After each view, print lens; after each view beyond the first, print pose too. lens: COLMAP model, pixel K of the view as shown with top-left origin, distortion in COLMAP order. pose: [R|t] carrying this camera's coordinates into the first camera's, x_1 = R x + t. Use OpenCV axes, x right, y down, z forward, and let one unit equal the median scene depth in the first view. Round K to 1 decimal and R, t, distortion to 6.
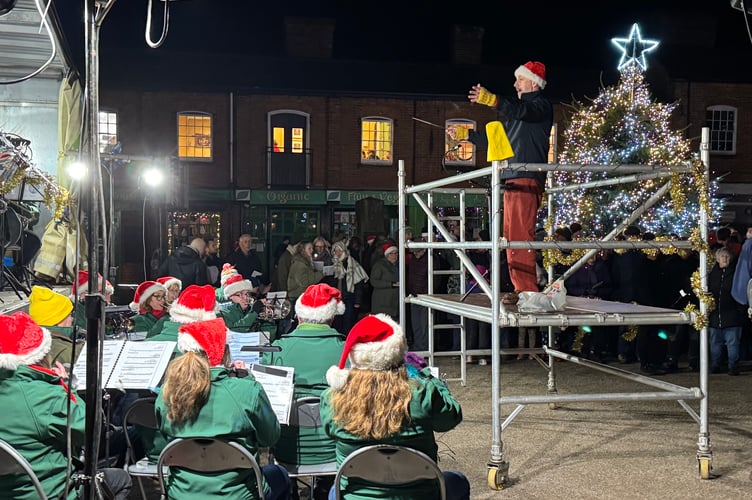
lens RADIAL K [[911.9, 0, 376.0], [0, 911.9, 250.0], [0, 0, 1]] dist [0.146473, -0.024985]
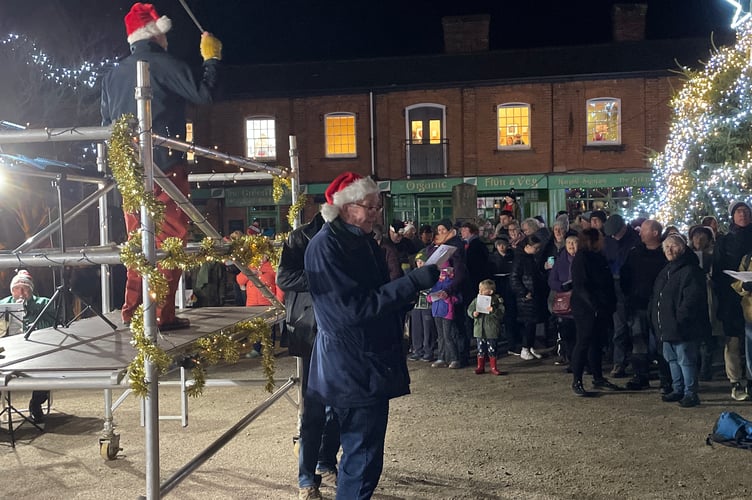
lens RADIAL K [[779.3, 0, 377.8], [0, 779.3, 224.2], [0, 0, 1]] dist [0.128174, -0.203914]
pose [[0.941170, -0.027270, -0.336830, 0.153049], [0.024707, 0.999624, -0.011894, -0.004212], [0.337028, 0.002872, 0.941490, 0.132198]]
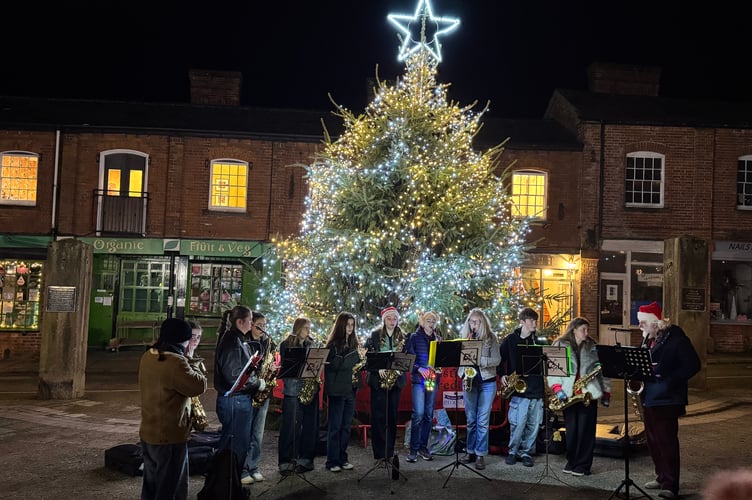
lens RADIAL K [[628.0, 0, 376.0], [0, 628.0, 250.0], [0, 0, 1]] dist [0.084390, -0.003347]
pose [[0.984024, 0.015245, -0.177385, 0.261719], [-0.028854, 0.996811, -0.074397, -0.014366], [0.175685, 0.078327, 0.981326, 0.431972]]
